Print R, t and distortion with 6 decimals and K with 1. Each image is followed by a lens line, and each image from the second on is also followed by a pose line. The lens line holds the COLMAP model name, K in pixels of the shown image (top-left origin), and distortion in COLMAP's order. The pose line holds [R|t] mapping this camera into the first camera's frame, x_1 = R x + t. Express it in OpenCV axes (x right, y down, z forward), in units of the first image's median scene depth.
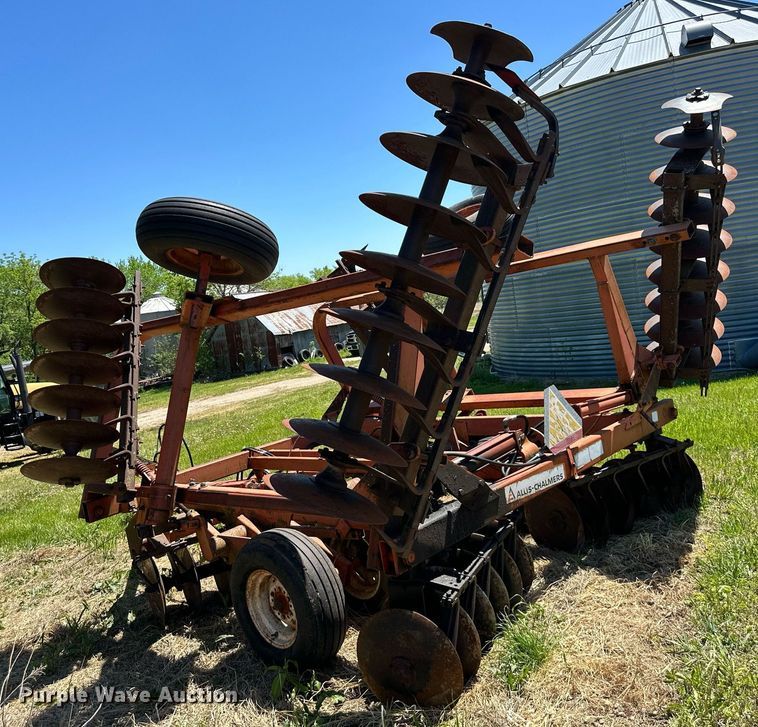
lens RADIAL K [[660.4, 0, 304.3], [0, 660.4, 386.0], [0, 0, 1]] dist [0.011313, -0.017743]
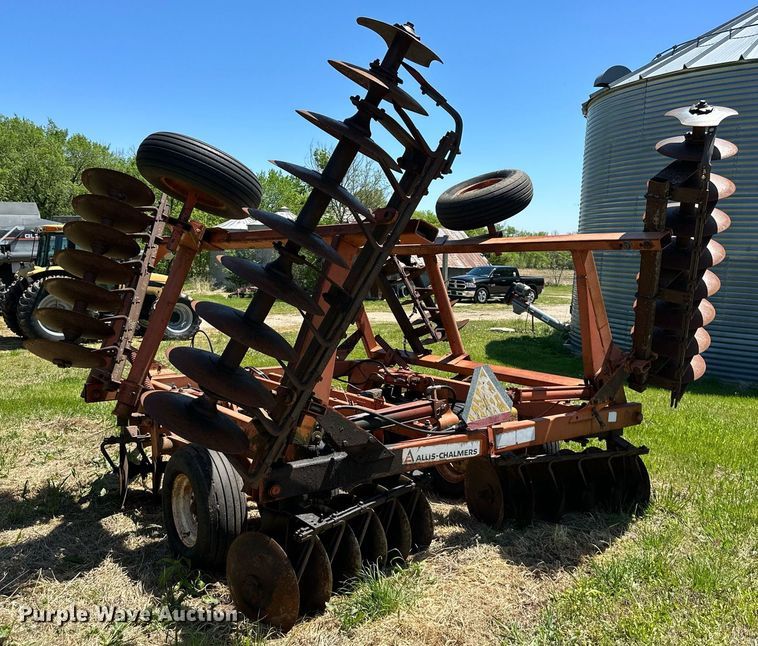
lens RADIAL K [[641.8, 0, 309.3], [0, 641.8, 322.9], [0, 0, 1]] dist [0.007716, -0.001289]
pose [[0.971026, 0.191700, -0.142687, 0.226083], [-0.189250, 0.981450, 0.030682, -0.042592], [0.145922, -0.002789, 0.989292, -0.040576]]
